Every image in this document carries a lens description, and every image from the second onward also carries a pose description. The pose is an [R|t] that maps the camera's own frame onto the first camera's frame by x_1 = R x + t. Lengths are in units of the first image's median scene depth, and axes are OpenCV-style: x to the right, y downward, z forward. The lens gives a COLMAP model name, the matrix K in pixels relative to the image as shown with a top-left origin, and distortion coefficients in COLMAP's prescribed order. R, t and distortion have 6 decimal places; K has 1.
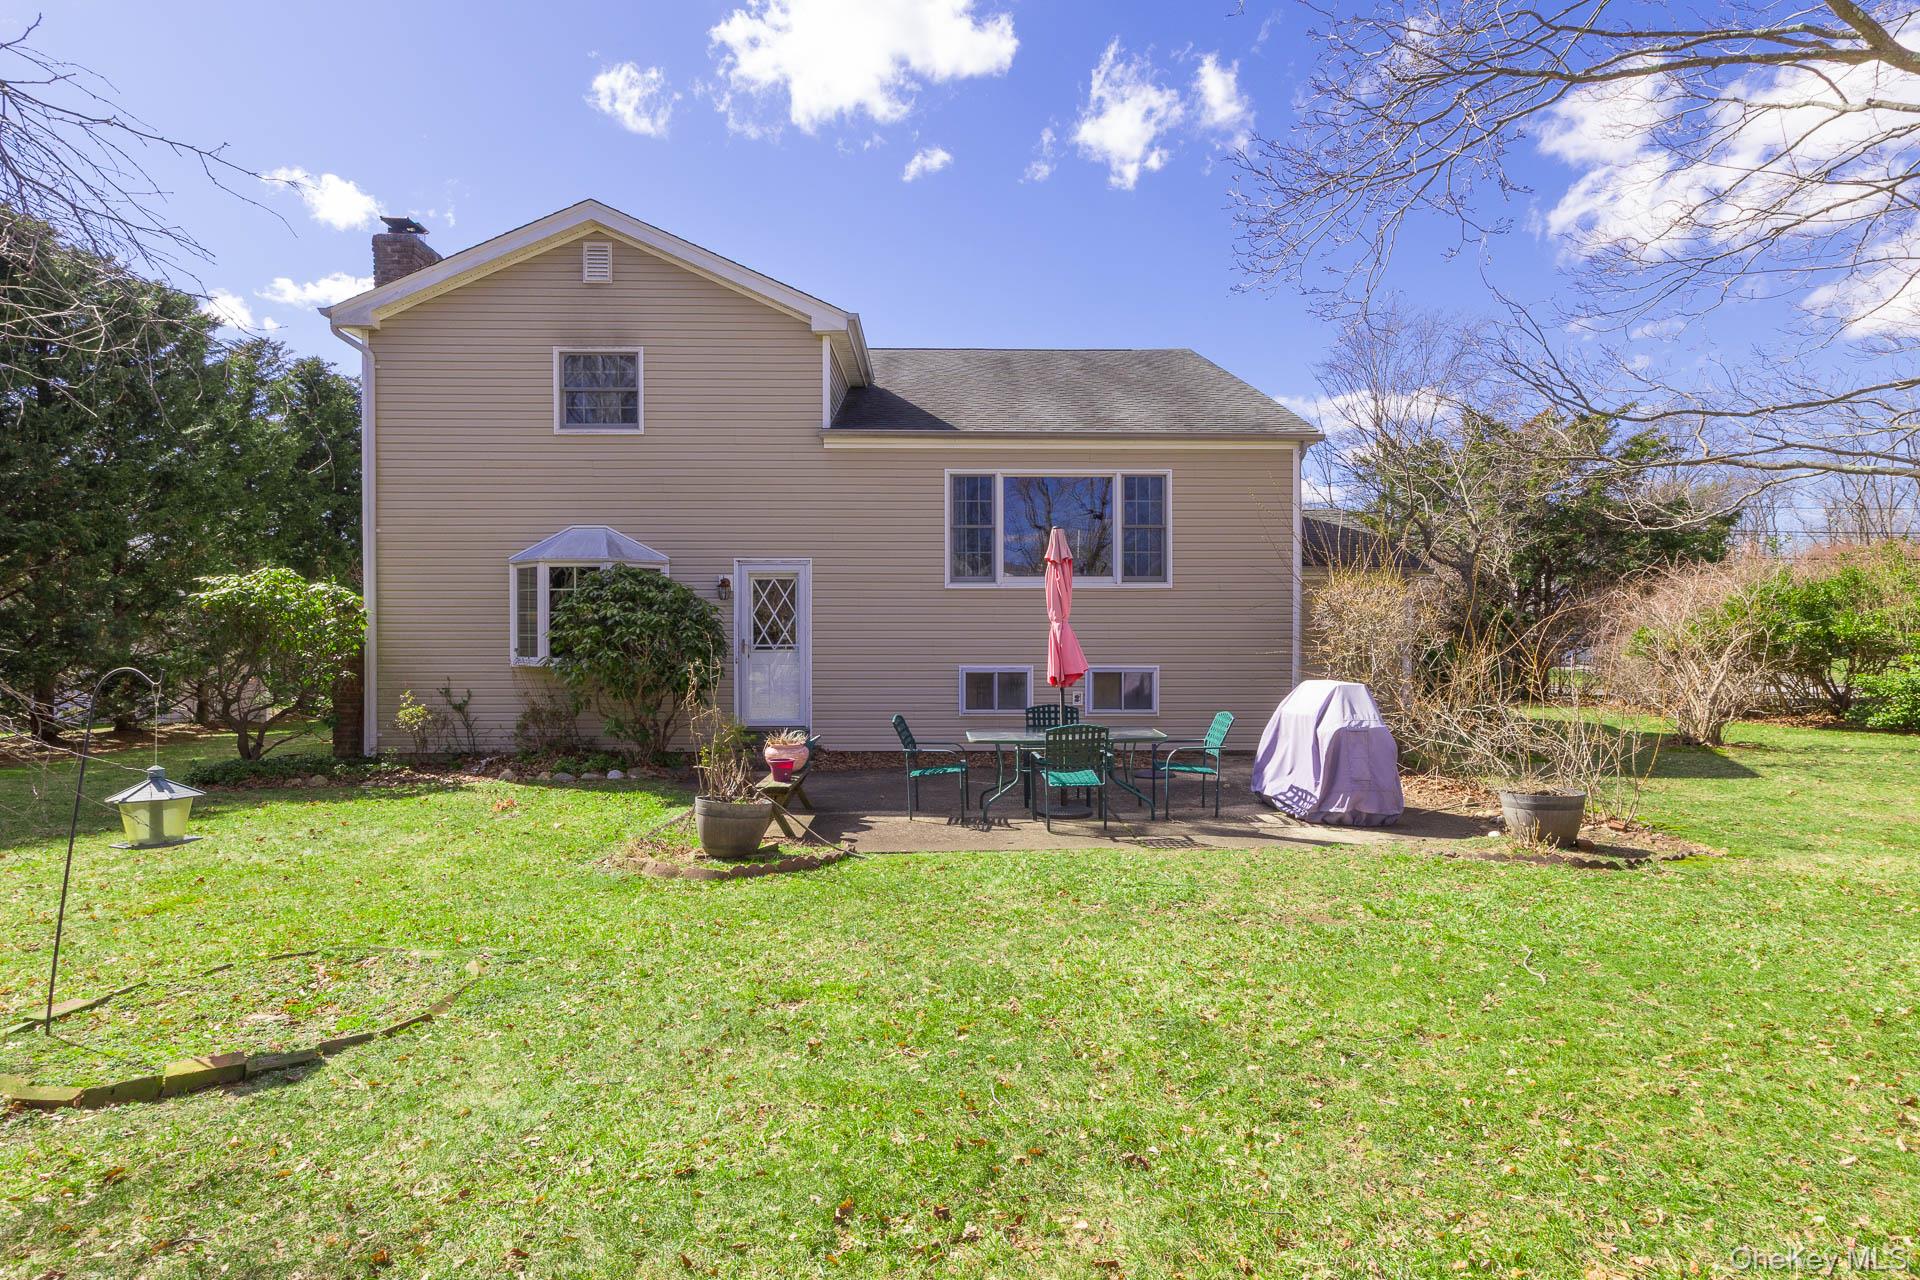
lens RADIAL K [[1100.6, 0, 958.6], [0, 1100.6, 639.4], [0, 0, 1]] dist [0.002293, 0.000061]
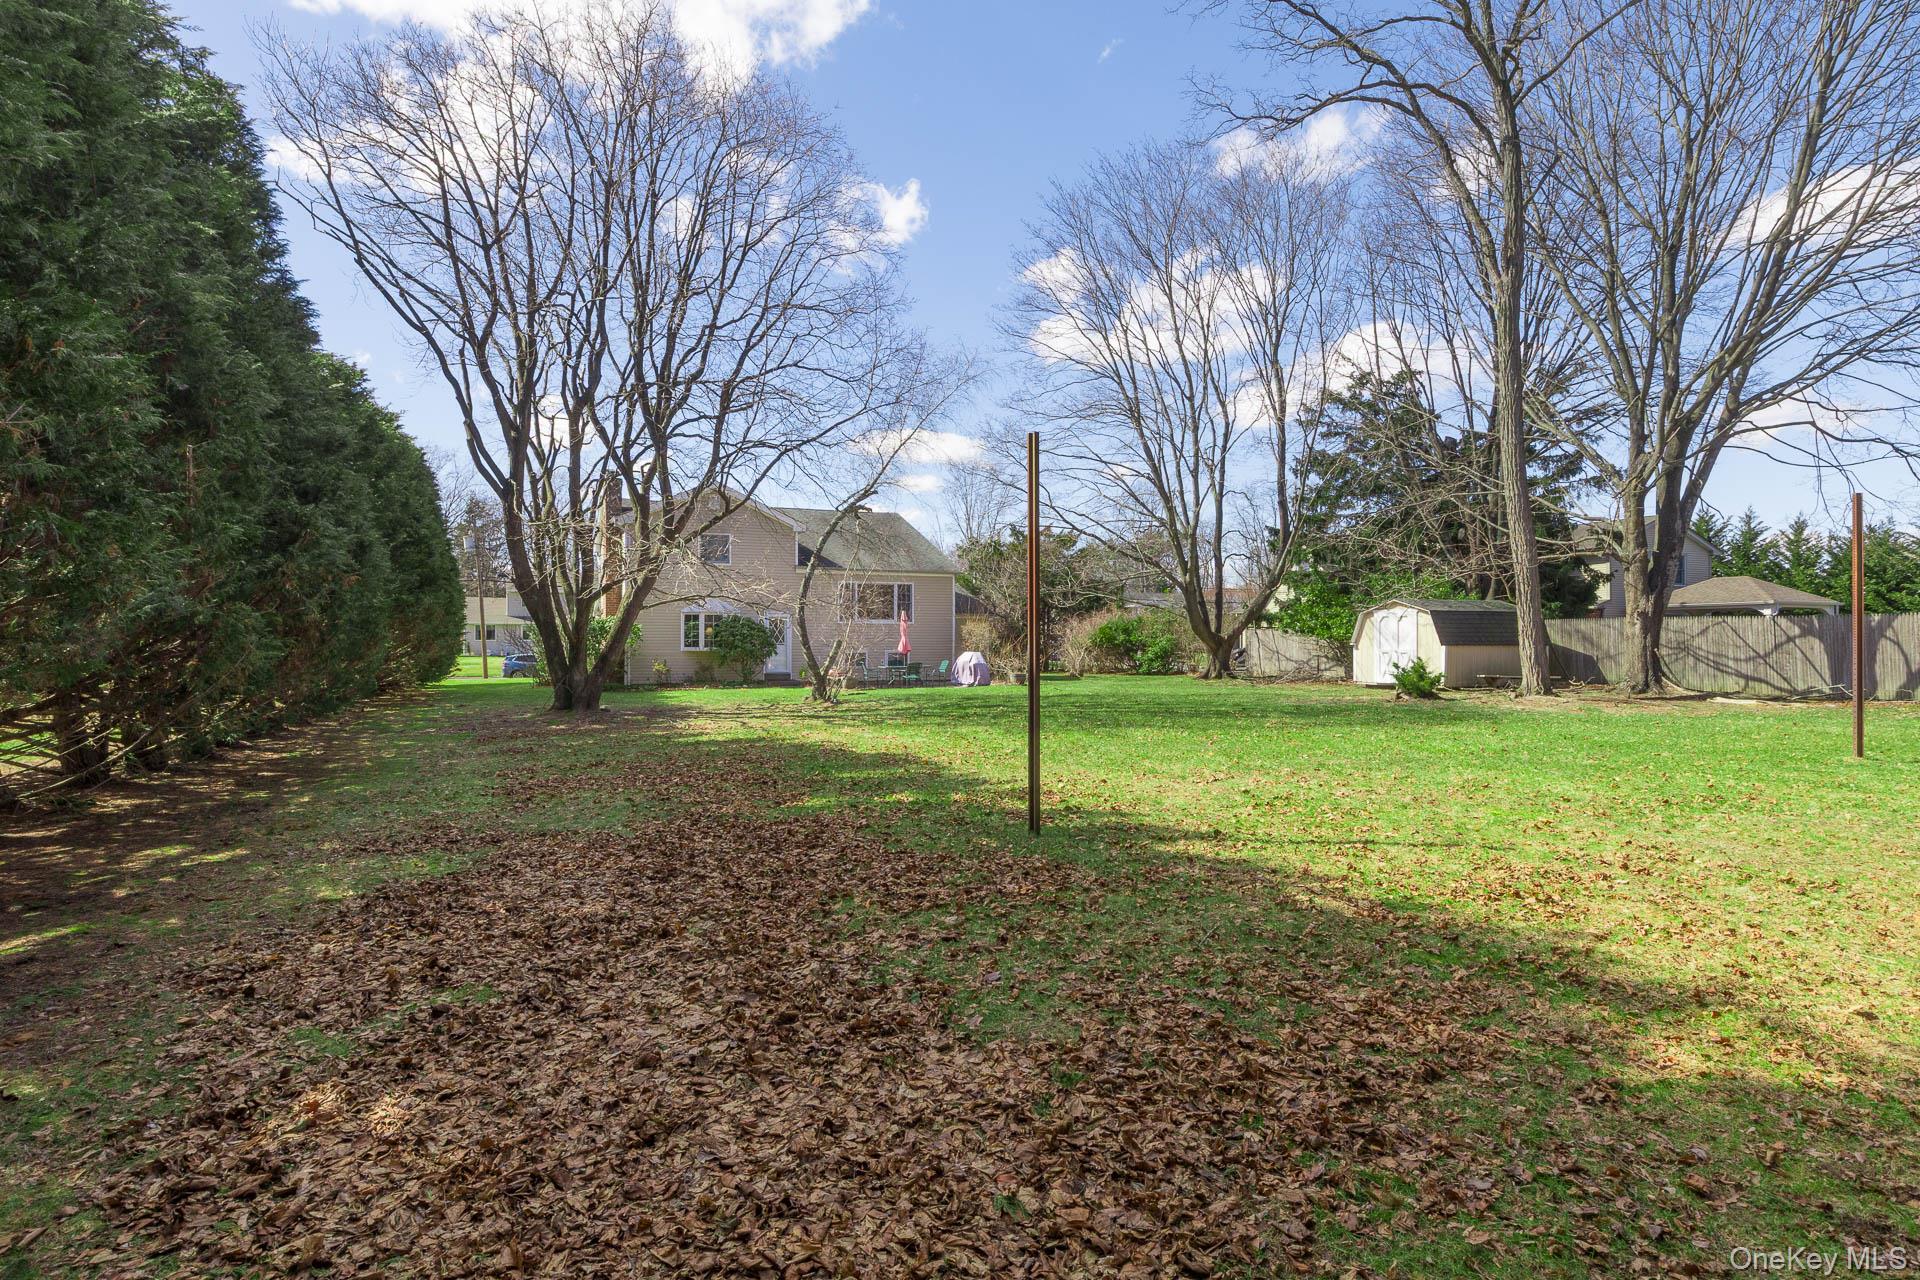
lens RADIAL K [[1100.6, 0, 960.0], [0, 1100.6, 640.9], [0, 0, 1]] dist [0.002293, 0.000061]
pose [[0.930336, 0.000886, 0.366708, -0.995047], [0.000615, 0.999992, -0.003975, 0.012999], [-0.366708, 0.003924, 0.930328, -2.295728]]
